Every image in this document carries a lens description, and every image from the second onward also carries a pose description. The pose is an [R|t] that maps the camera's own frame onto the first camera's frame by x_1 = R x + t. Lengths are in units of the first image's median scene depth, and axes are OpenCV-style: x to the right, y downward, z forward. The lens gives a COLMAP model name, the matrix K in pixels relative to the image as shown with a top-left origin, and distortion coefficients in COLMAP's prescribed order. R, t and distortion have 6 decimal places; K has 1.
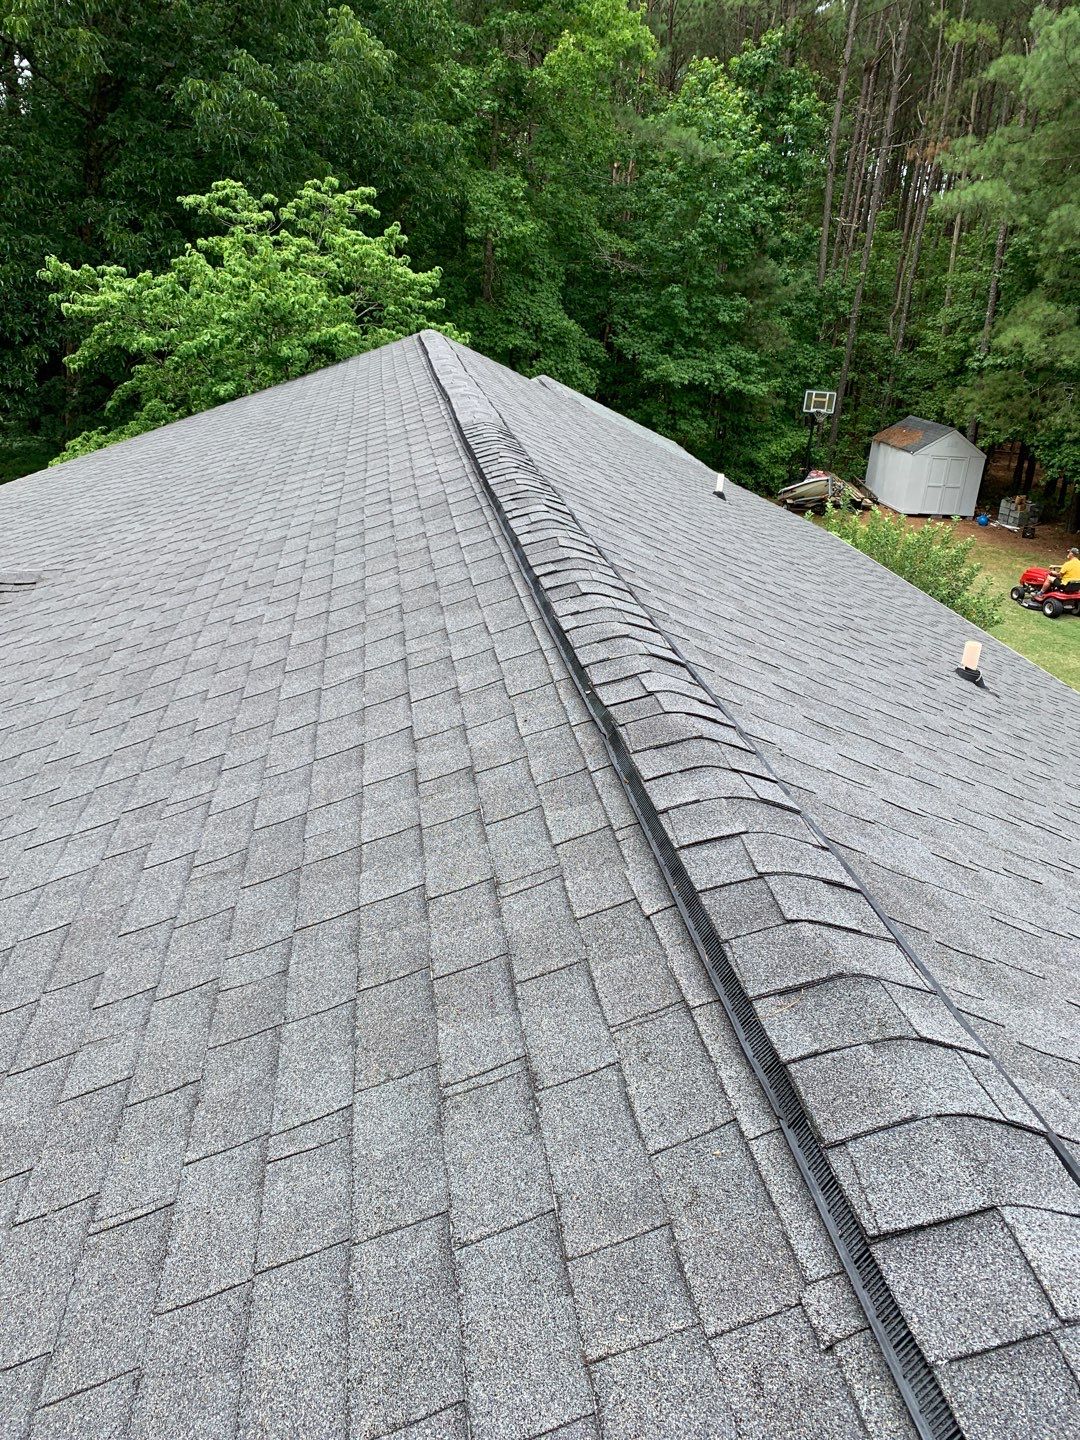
lens RADIAL K [[1100.4, 0, 537.3], [0, 1100.4, 699.0], [0, 0, 1]] dist [0.031977, -0.032723]
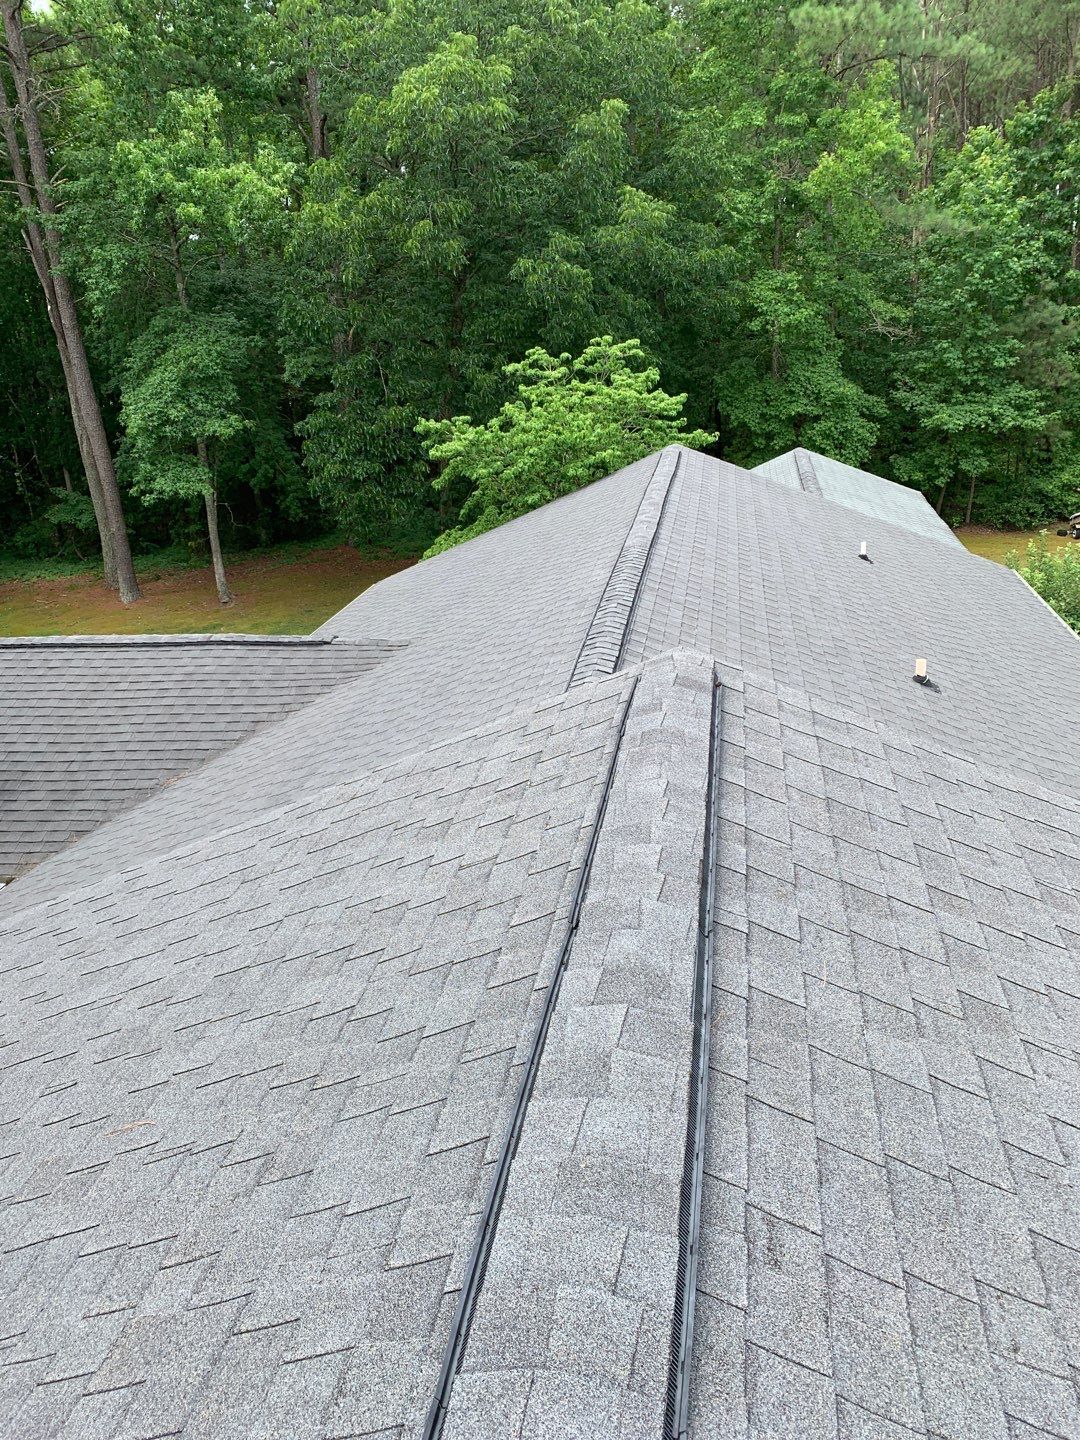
lens RADIAL K [[1100.4, 0, 549.0], [0, 1100.4, 697.9], [0, 0, 1]] dist [0.031977, -0.032723]
pose [[0.949557, -0.023263, -0.312731, 0.163272], [0.013626, 0.999364, -0.032966, 0.022195], [0.313299, 0.027042, 0.949270, -0.313995]]
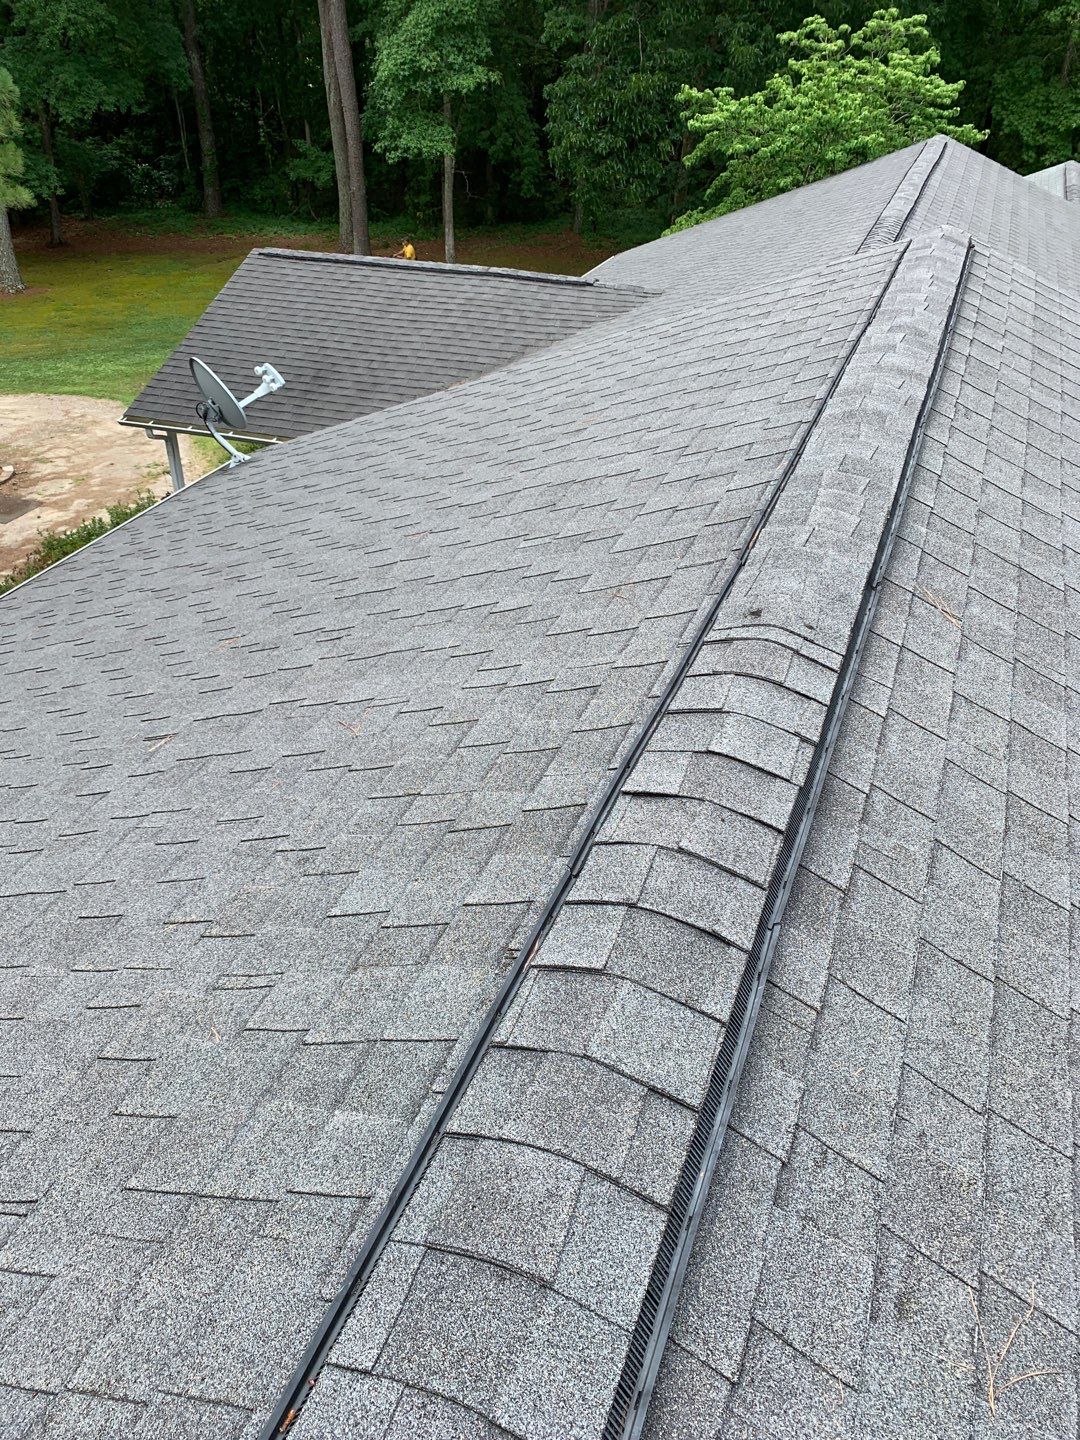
lens RADIAL K [[1100.4, 0, 538.0], [0, 1100.4, 706.8], [0, 0, 1]] dist [0.031977, -0.032723]
pose [[0.878073, 0.207563, -0.431167, 0.184643], [-0.122375, 0.968470, 0.217003, 0.100161], [0.462614, -0.137780, 0.875788, -0.469789]]
